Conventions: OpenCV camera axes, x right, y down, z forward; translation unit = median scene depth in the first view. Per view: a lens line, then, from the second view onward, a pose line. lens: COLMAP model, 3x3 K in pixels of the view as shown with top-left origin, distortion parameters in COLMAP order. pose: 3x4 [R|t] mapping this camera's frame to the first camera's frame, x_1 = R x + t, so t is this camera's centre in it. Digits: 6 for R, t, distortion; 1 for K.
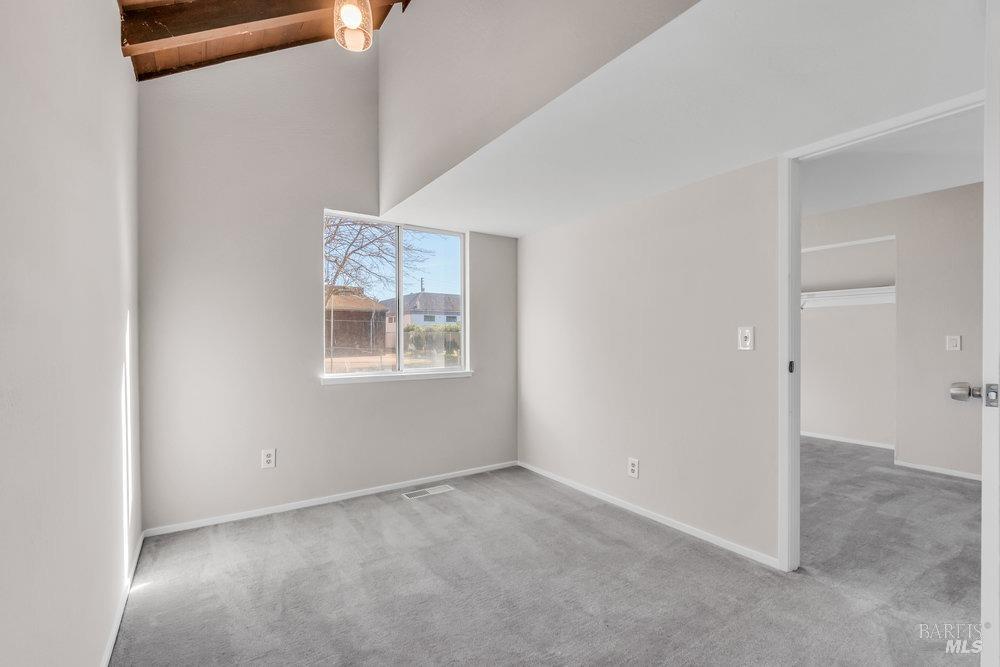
lens RADIAL K [[447.3, 0, 500.8], [0, 447.3, 335.0], [0, 0, 1]] dist [0.000242, -0.000091]
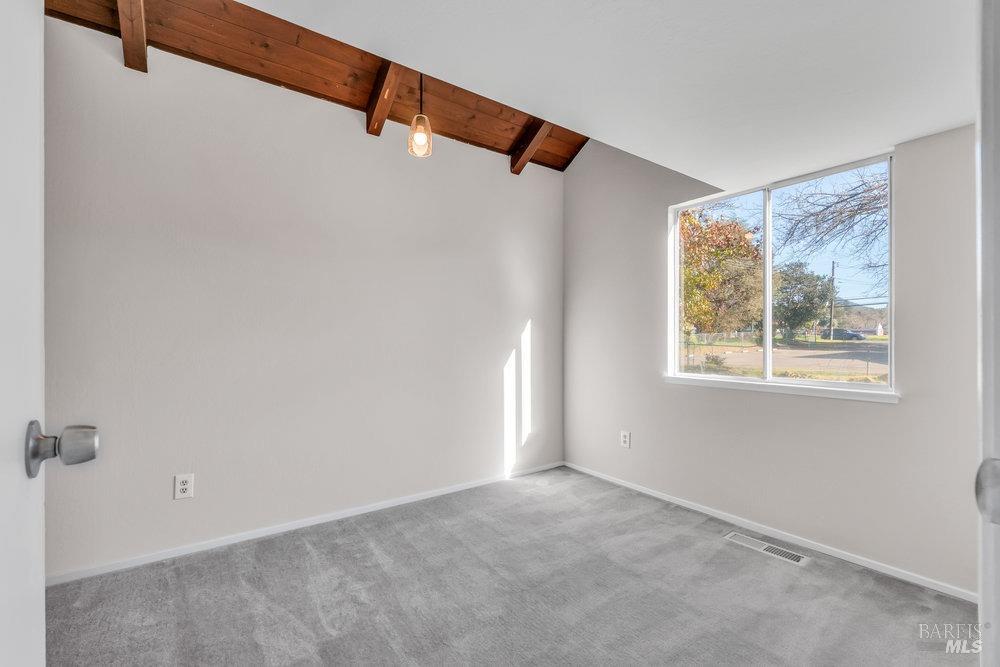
lens RADIAL K [[447.3, 0, 499.5], [0, 447.3, 337.6], [0, 0, 1]] dist [0.000242, -0.000091]
pose [[0.016503, -0.006253, -0.999844, 0.649611], [-0.000741, 0.999980, -0.006266, 0.017016], [0.999864, 0.000844, 0.016498, 0.648104]]
